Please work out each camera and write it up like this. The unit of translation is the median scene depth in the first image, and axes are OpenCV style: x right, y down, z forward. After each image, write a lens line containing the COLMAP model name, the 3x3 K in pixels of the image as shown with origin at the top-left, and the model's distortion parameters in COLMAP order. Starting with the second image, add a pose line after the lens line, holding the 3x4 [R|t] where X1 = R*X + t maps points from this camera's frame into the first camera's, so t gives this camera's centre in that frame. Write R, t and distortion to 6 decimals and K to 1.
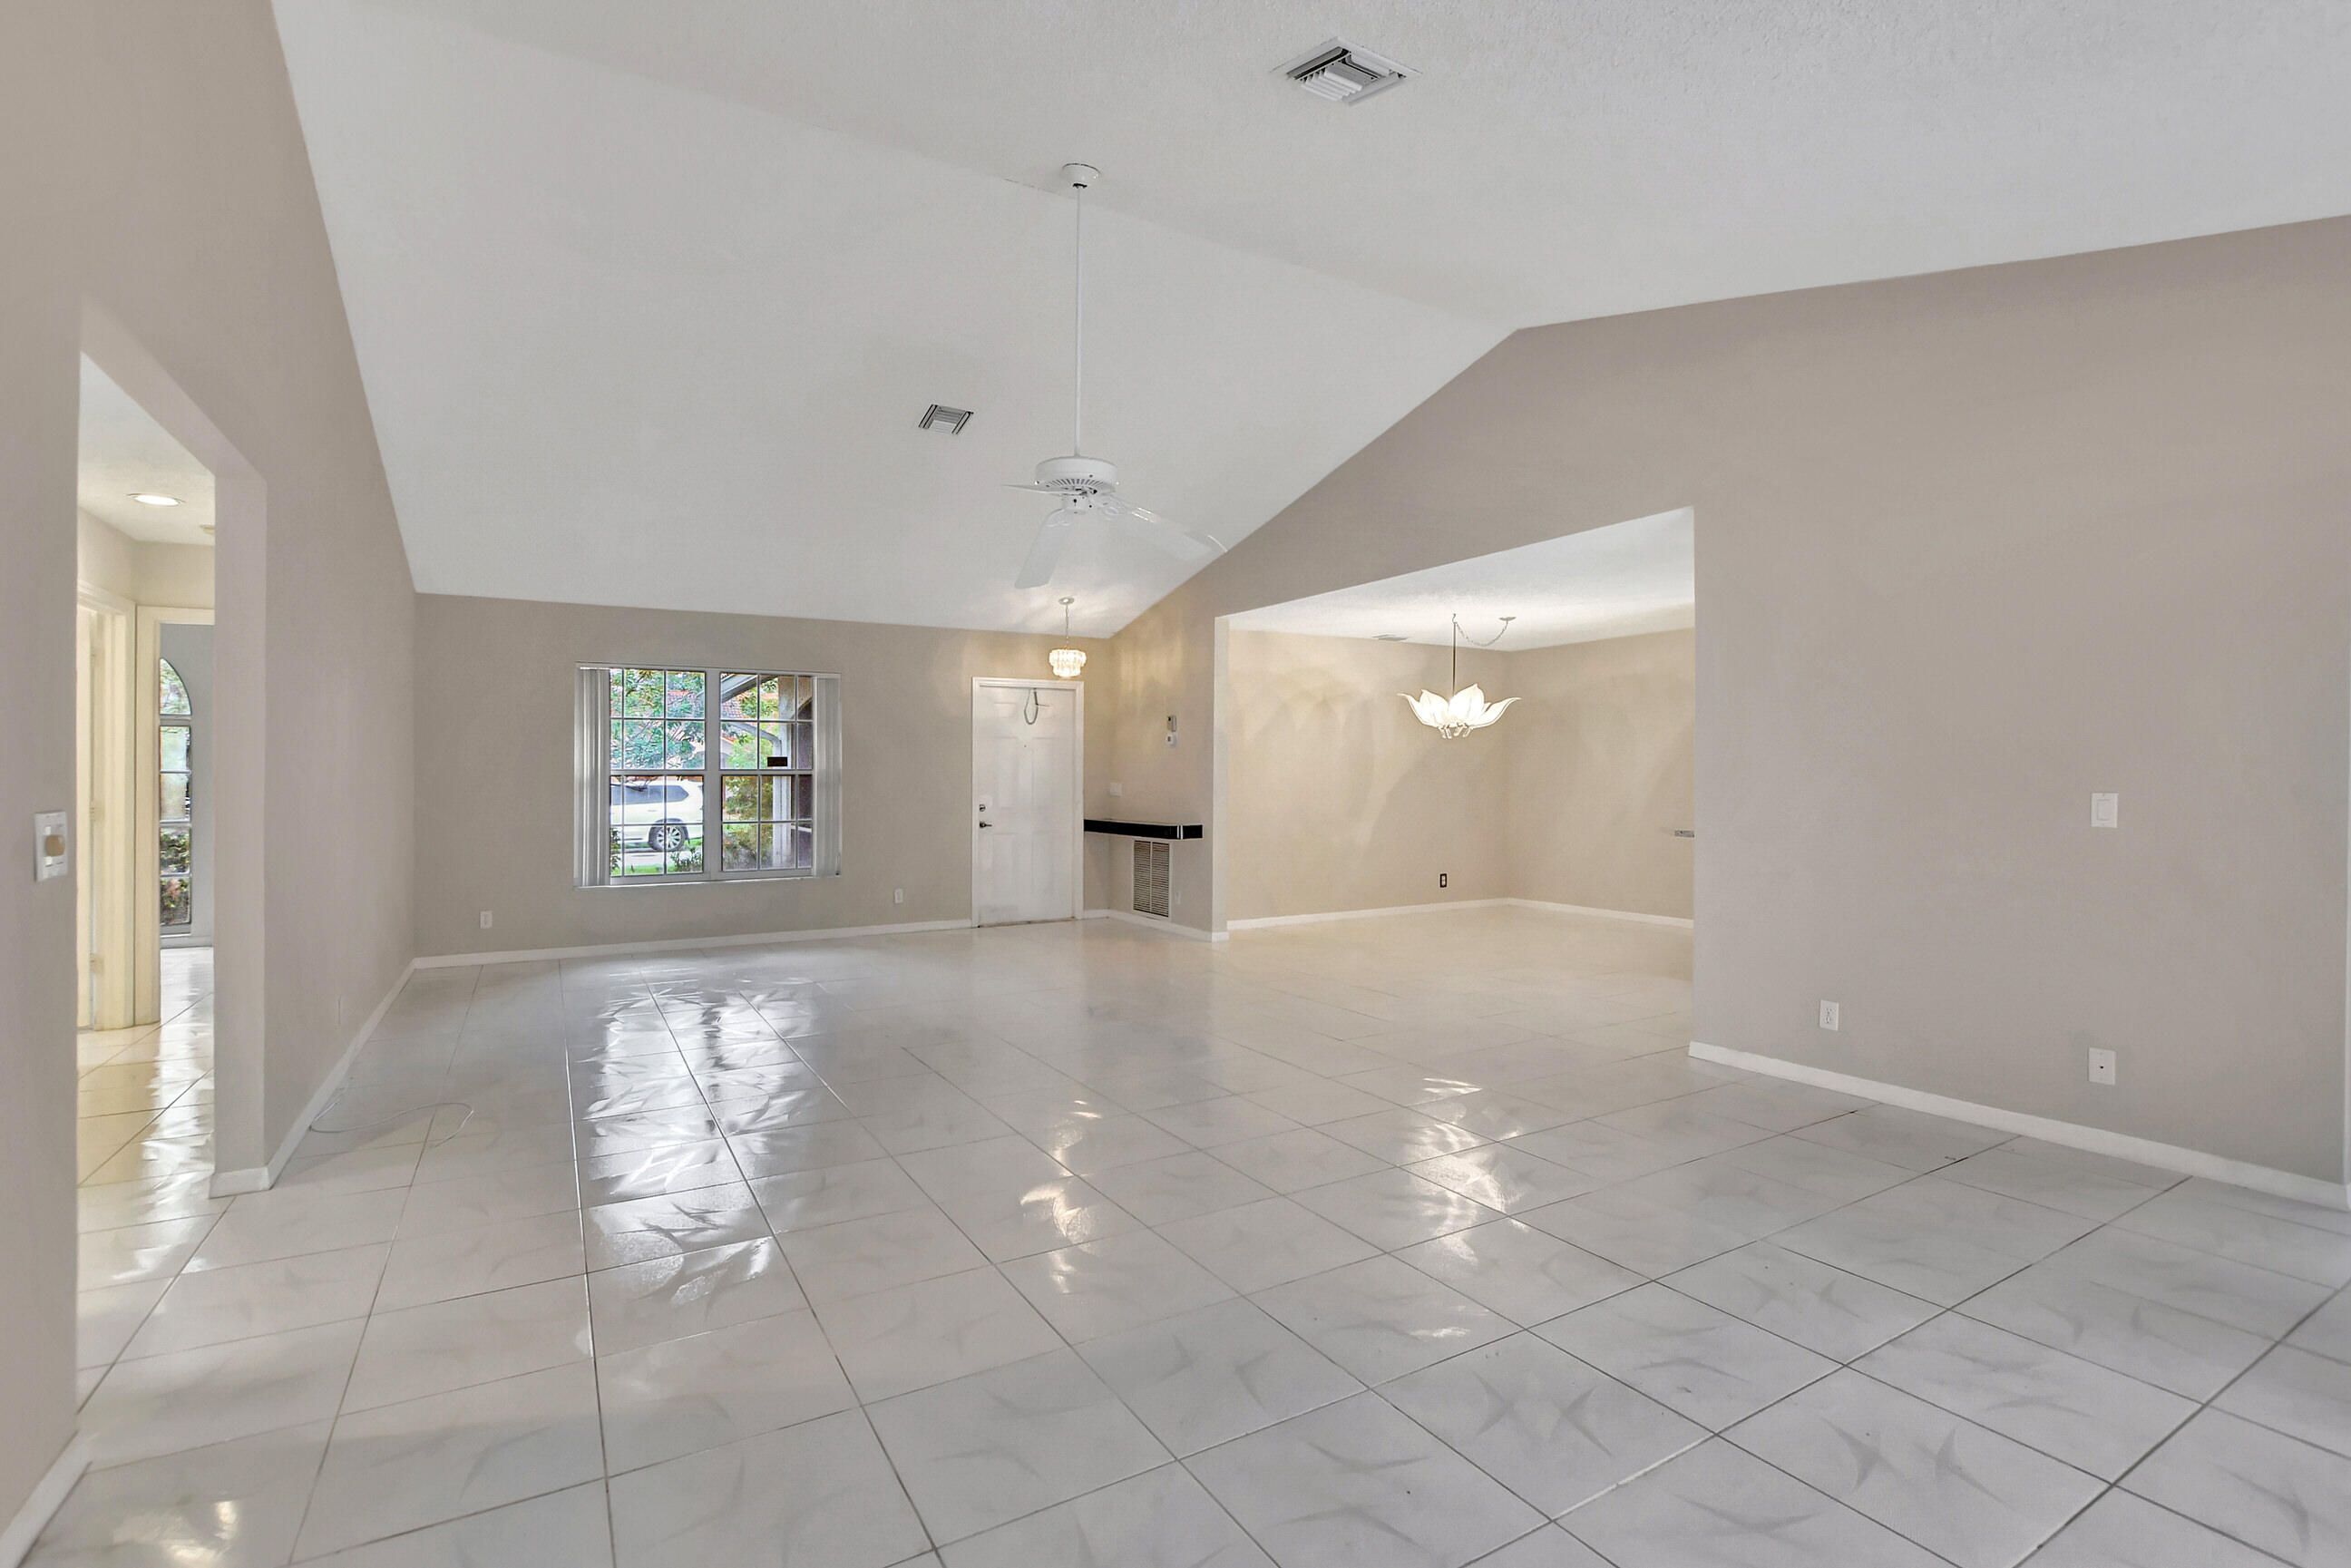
lens RADIAL K [[1068.3, 0, 1156.8], [0, 1068.3, 763.3], [0, 0, 1]] dist [-0.015100, 0.002503]
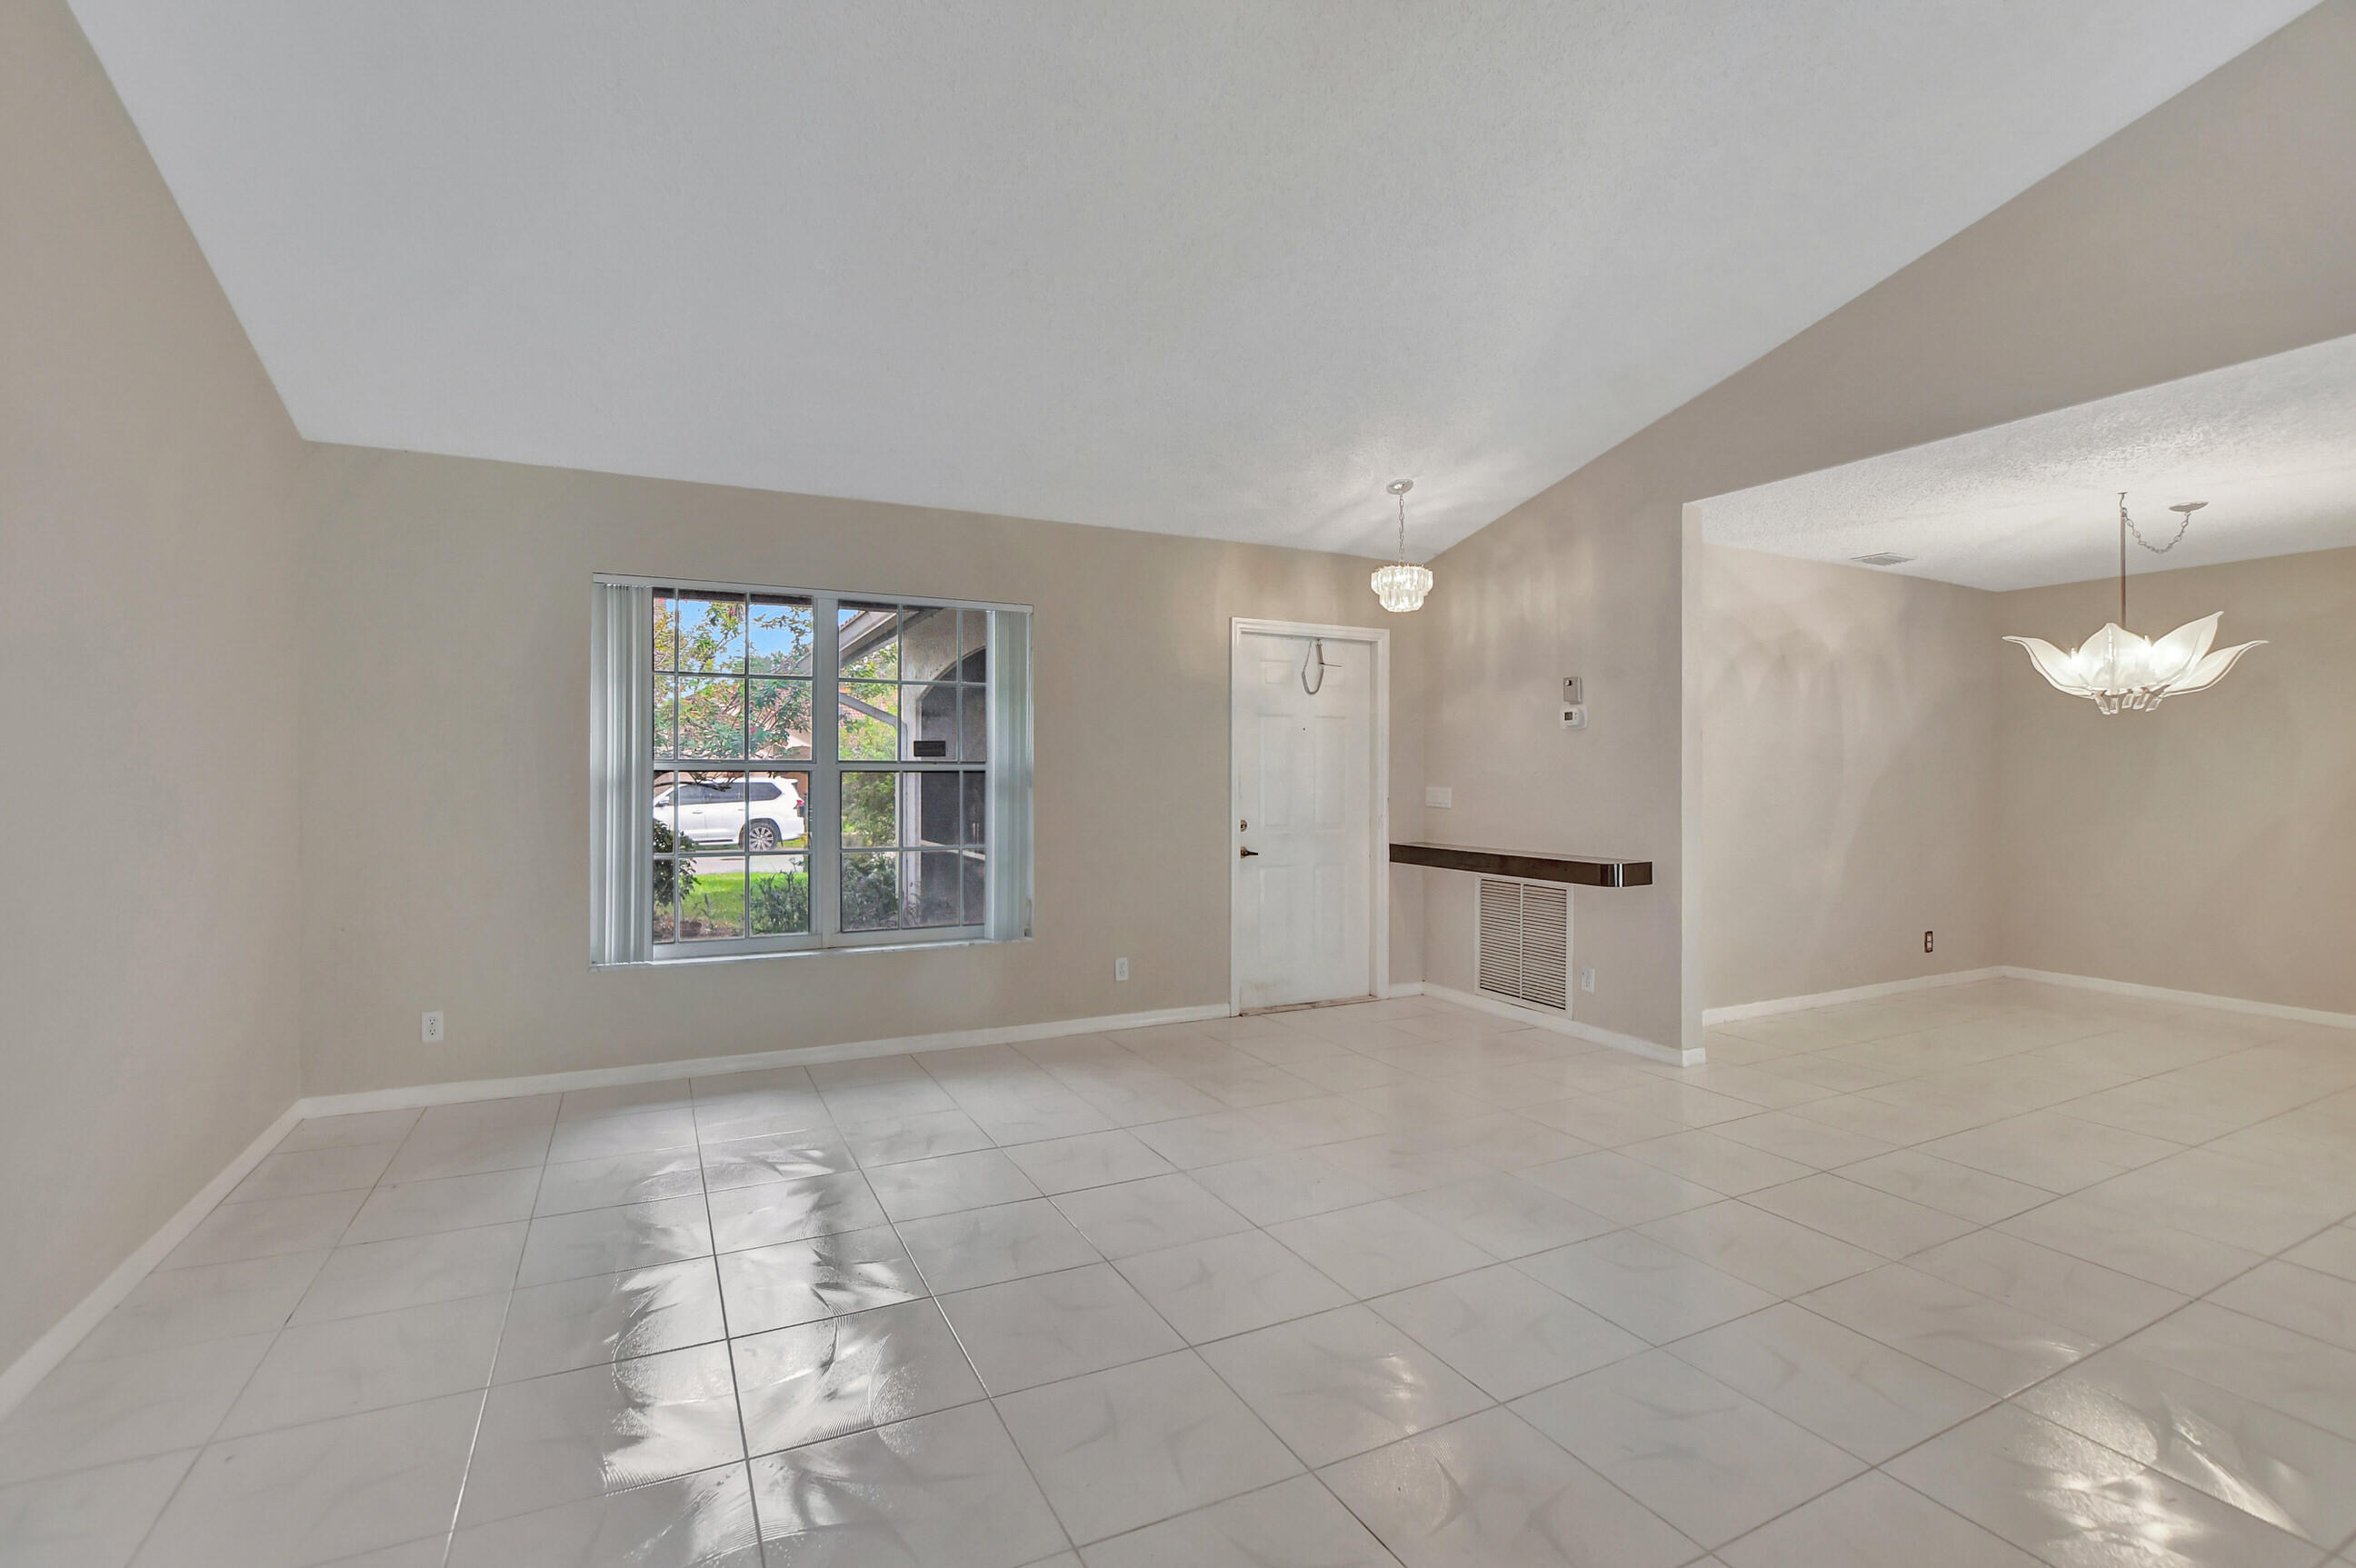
lens RADIAL K [[1070.7, 0, 1196.6], [0, 1070.7, 794.7], [0, 0, 1]] dist [-0.015100, 0.002503]
pose [[0.999084, 0.008434, -0.041960, -0.166868], [-0.007181, 0.999526, 0.029924, 0.004751], [0.042193, -0.029595, 0.998671, 0.372151]]
